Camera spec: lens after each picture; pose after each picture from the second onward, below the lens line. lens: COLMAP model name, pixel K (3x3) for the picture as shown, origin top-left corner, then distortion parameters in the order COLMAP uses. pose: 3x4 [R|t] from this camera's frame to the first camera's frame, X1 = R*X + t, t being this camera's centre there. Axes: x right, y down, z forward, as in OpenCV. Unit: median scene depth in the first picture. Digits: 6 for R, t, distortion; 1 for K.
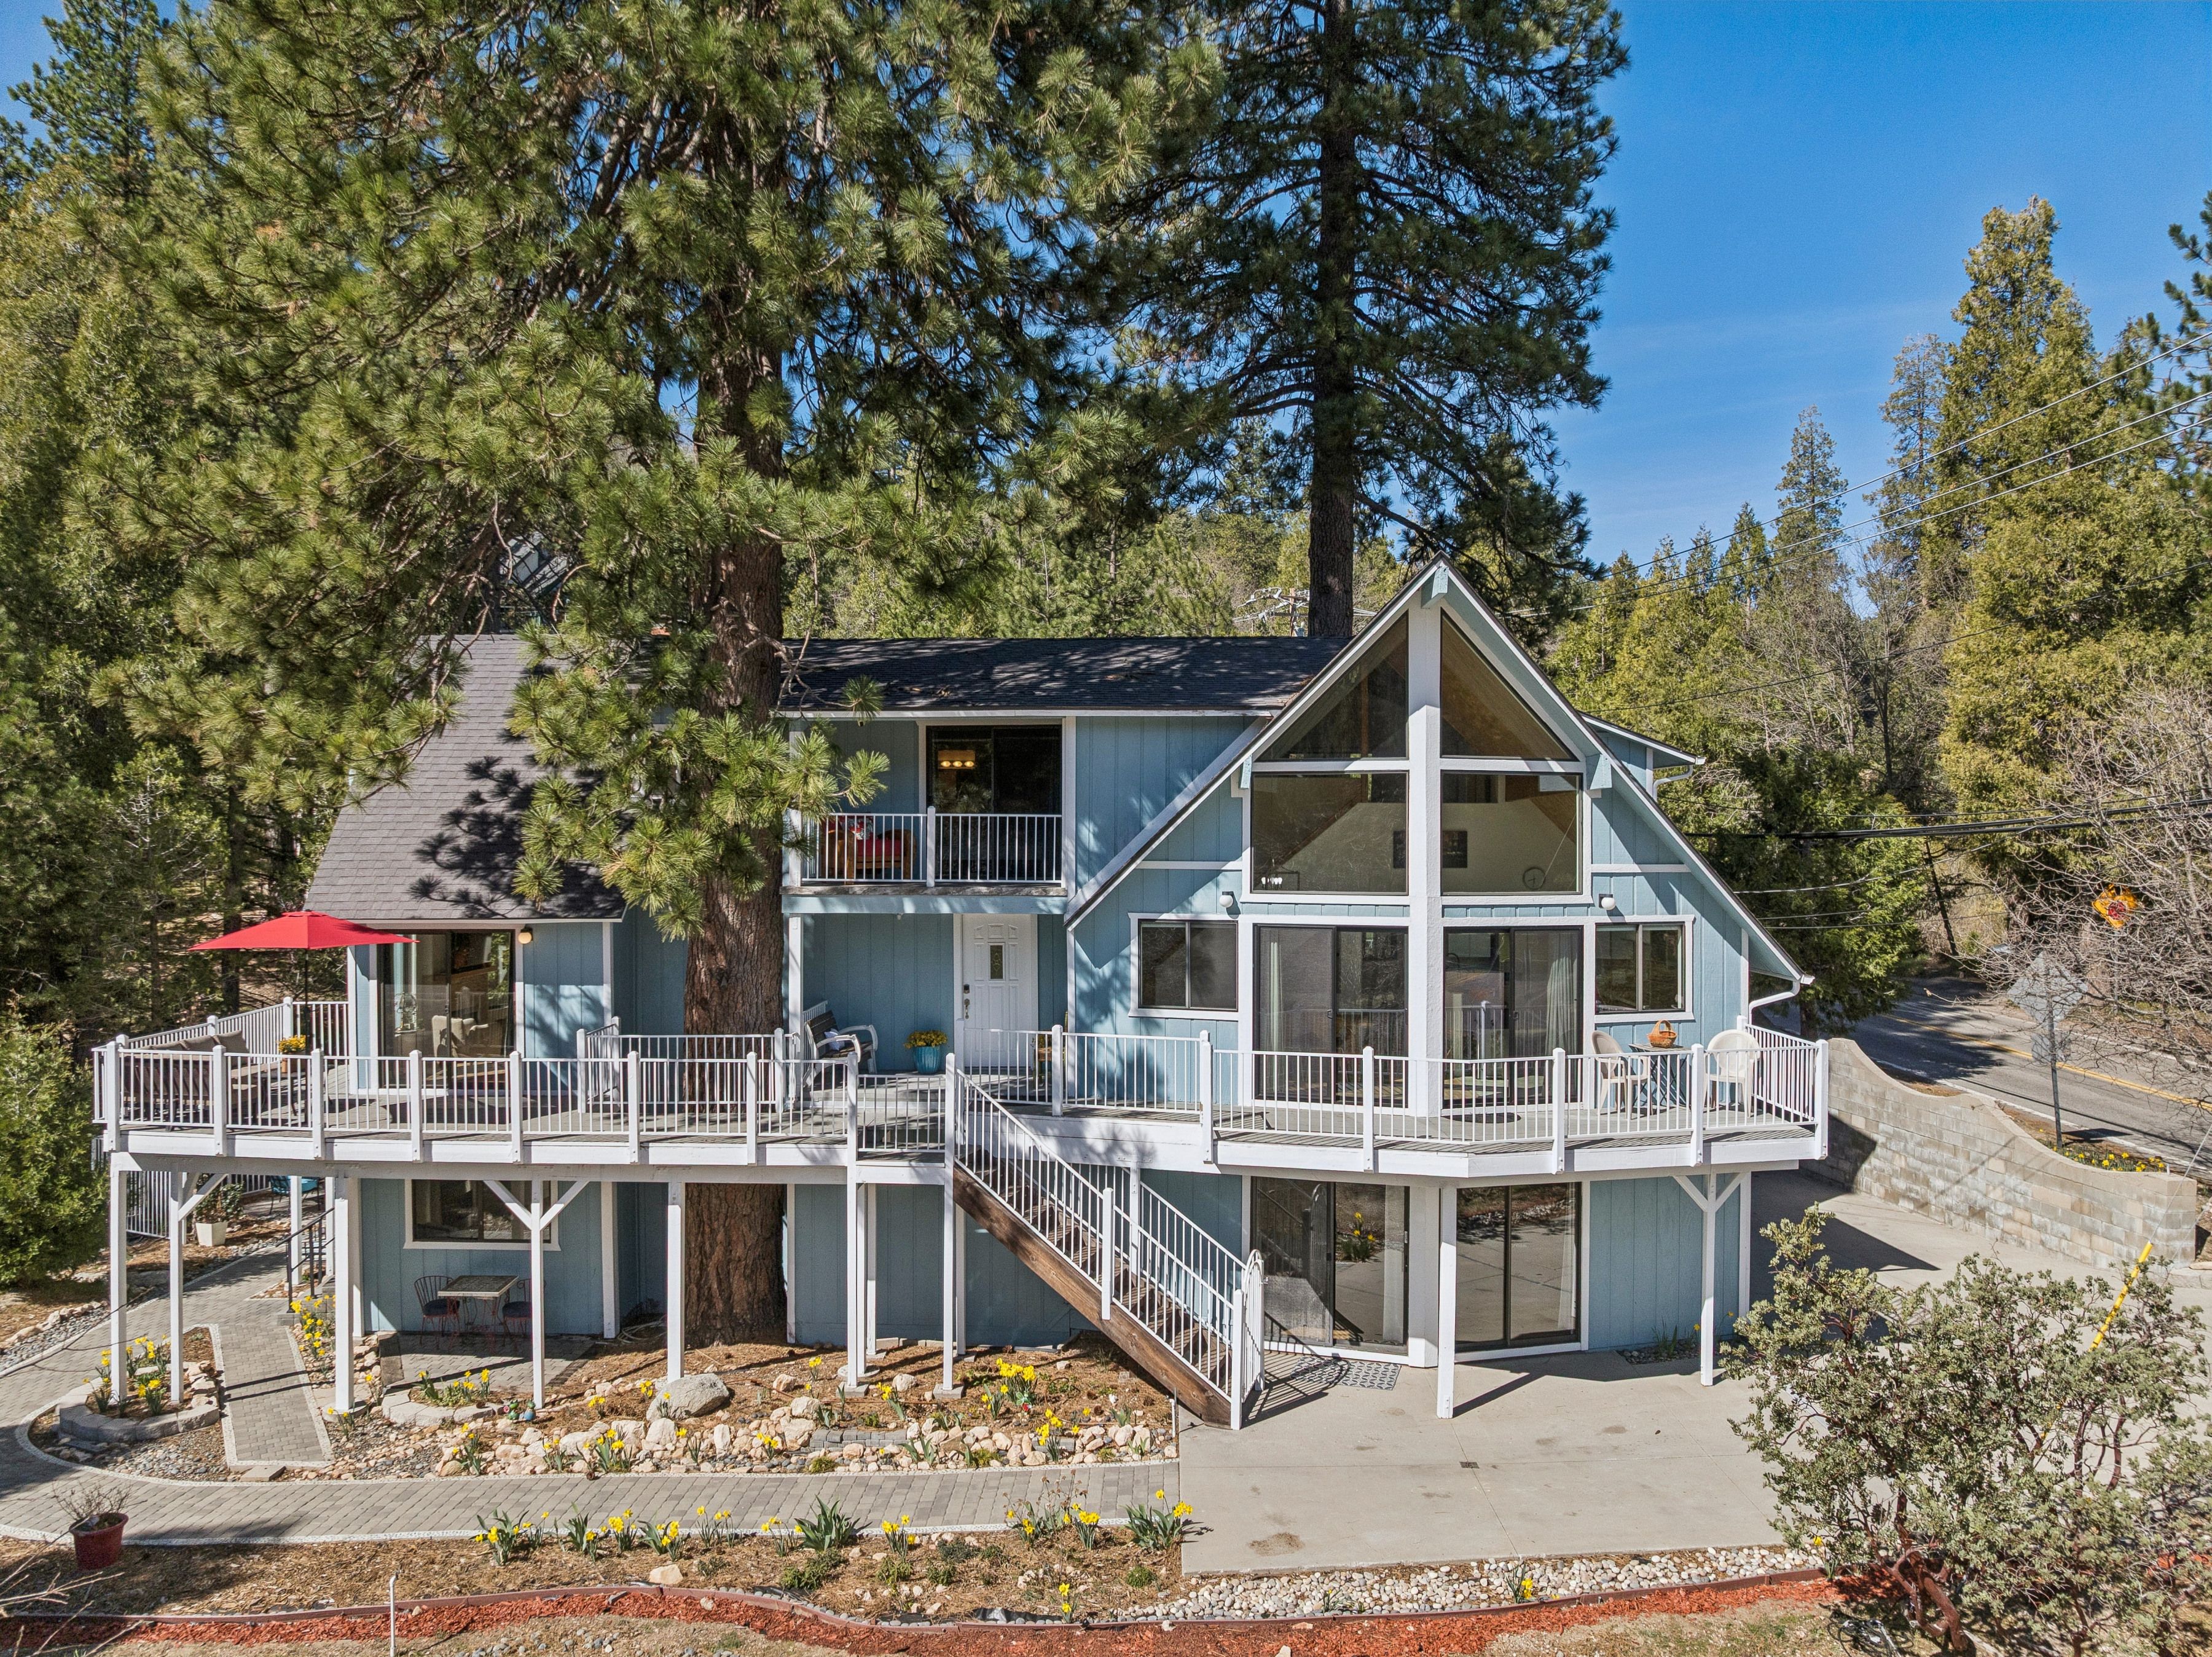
lens RADIAL K [[1574.3, 0, 1103.9], [0, 1574.3, 876.9], [0, 0, 1]] dist [-0.069933, 0.037600]
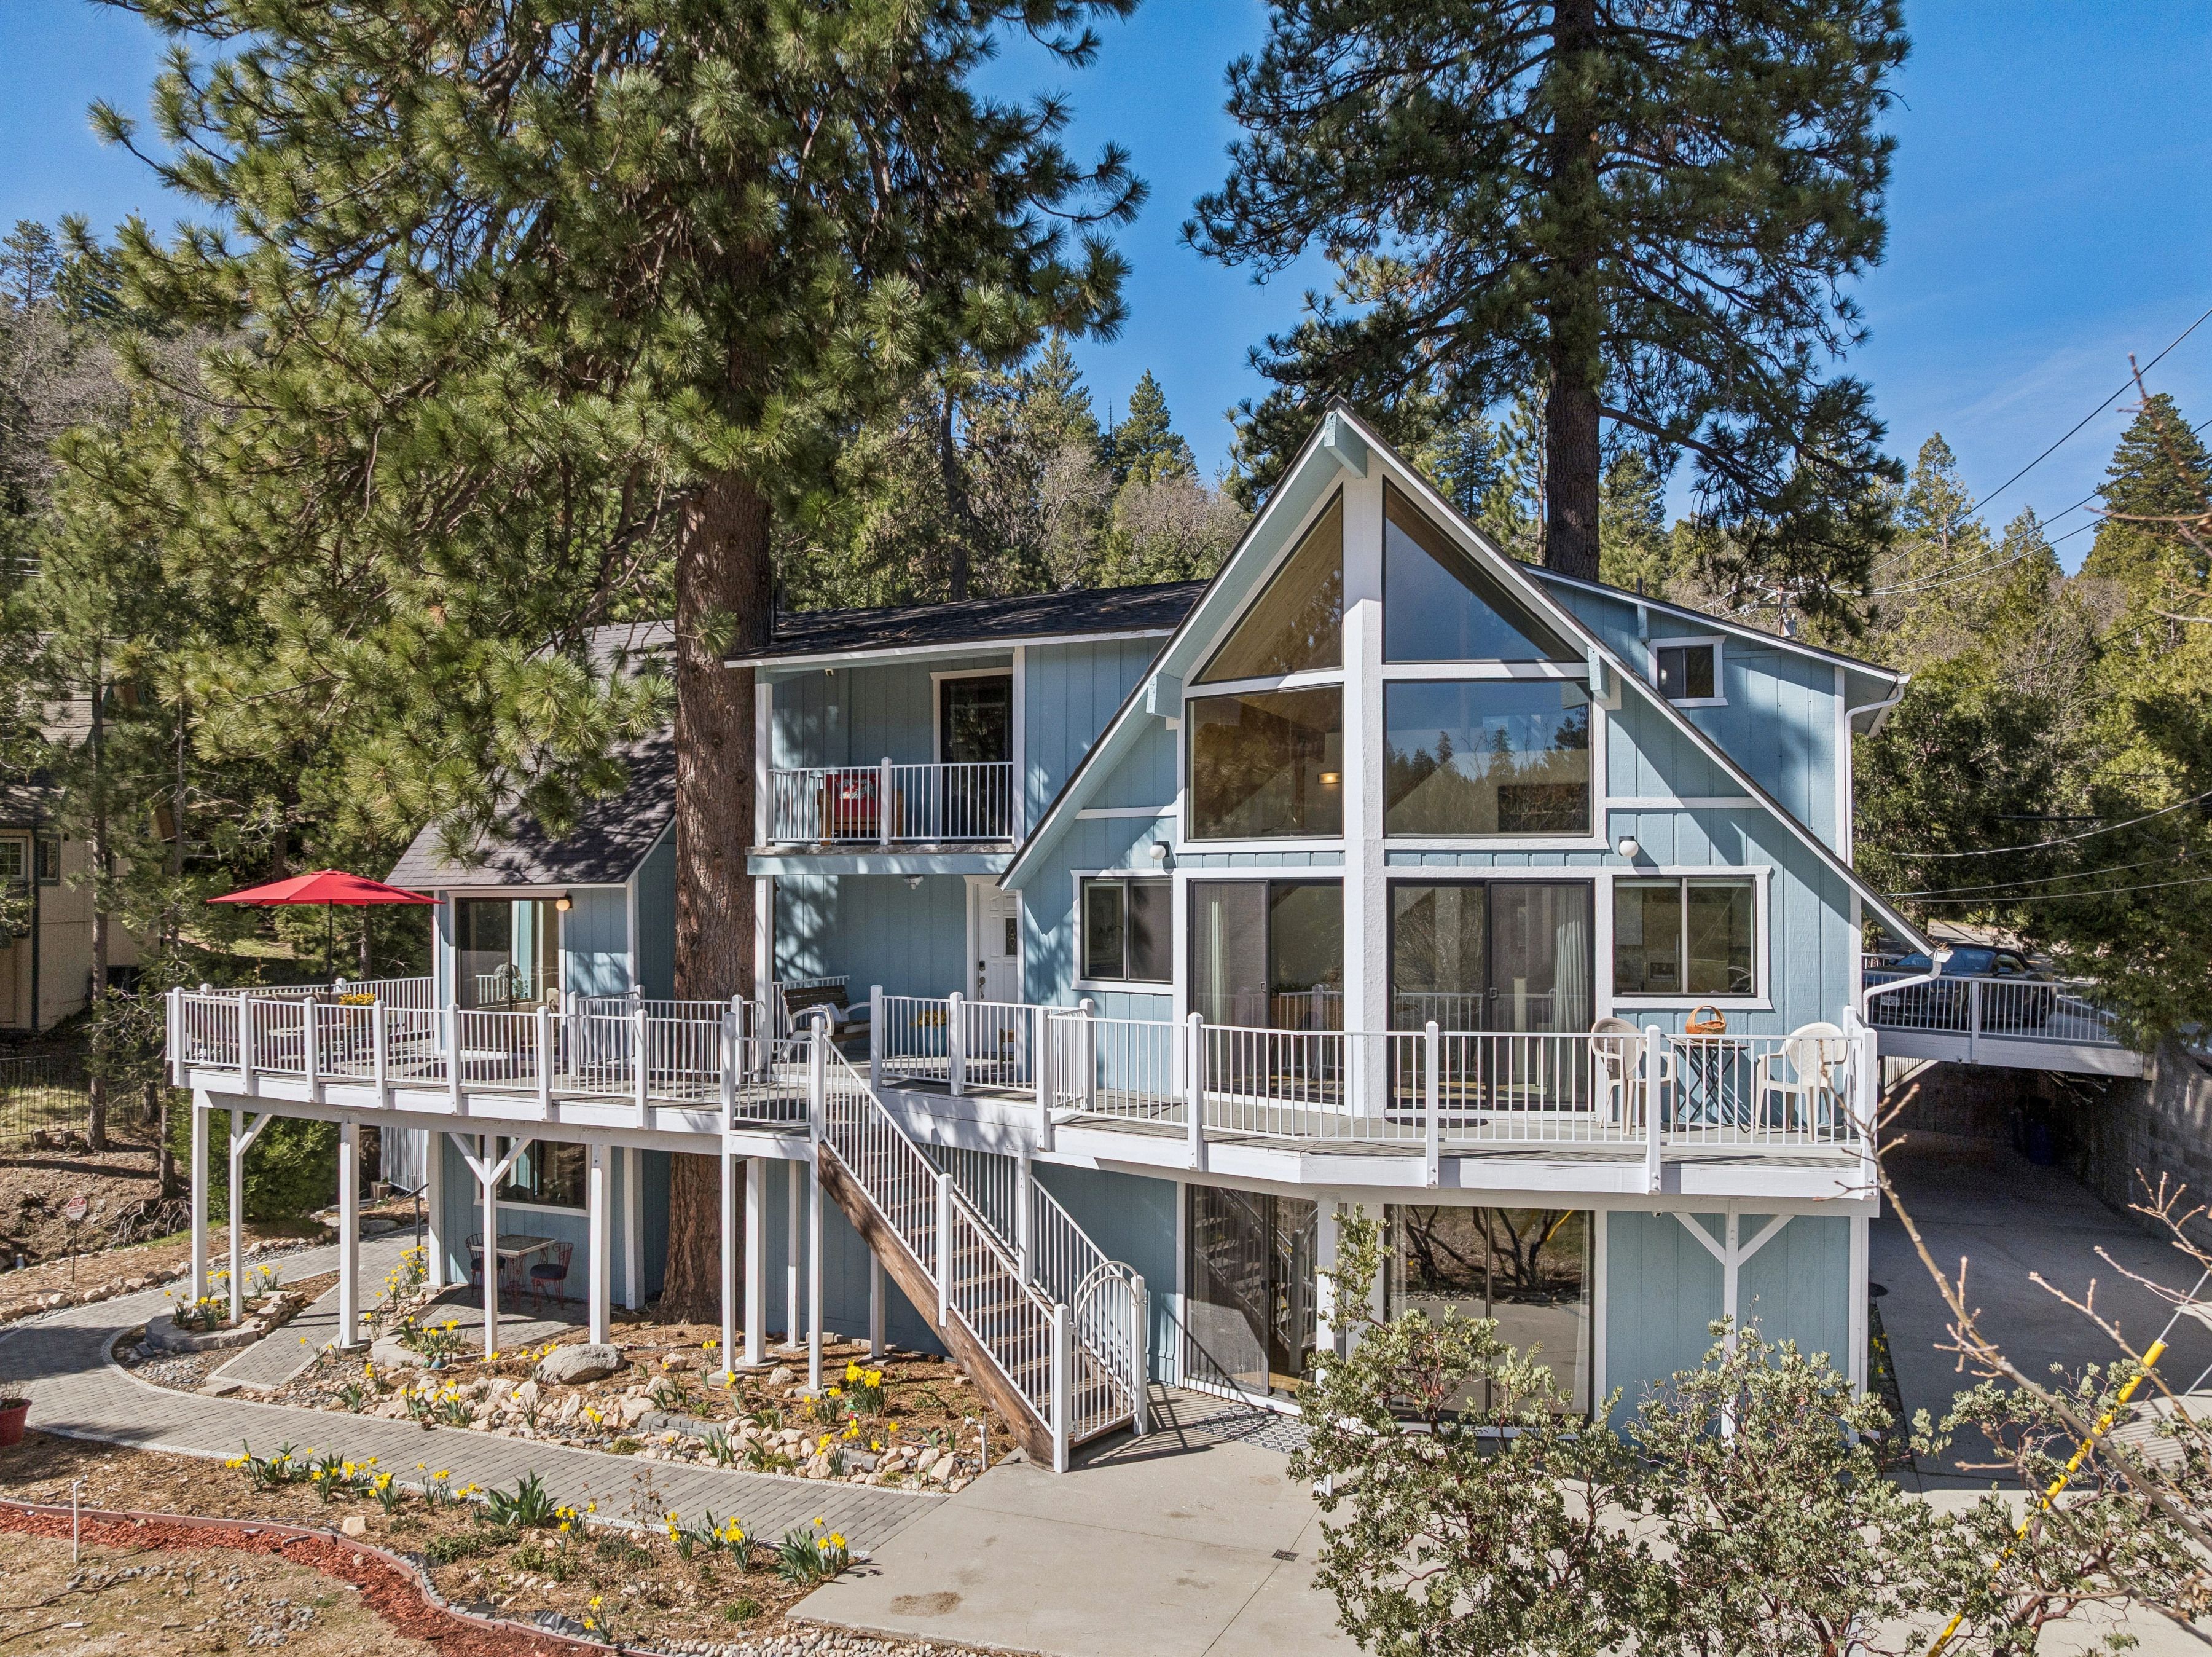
lens RADIAL K [[1574.3, 0, 1103.9], [0, 1574.3, 876.9], [0, 0, 1]] dist [-0.069933, 0.037600]
pose [[0.925688, -0.007685, -0.378209, 0.372217], [-0.004556, 0.999495, -0.031462, 0.055331], [0.378259, 0.030847, 0.925186, 0.203821]]
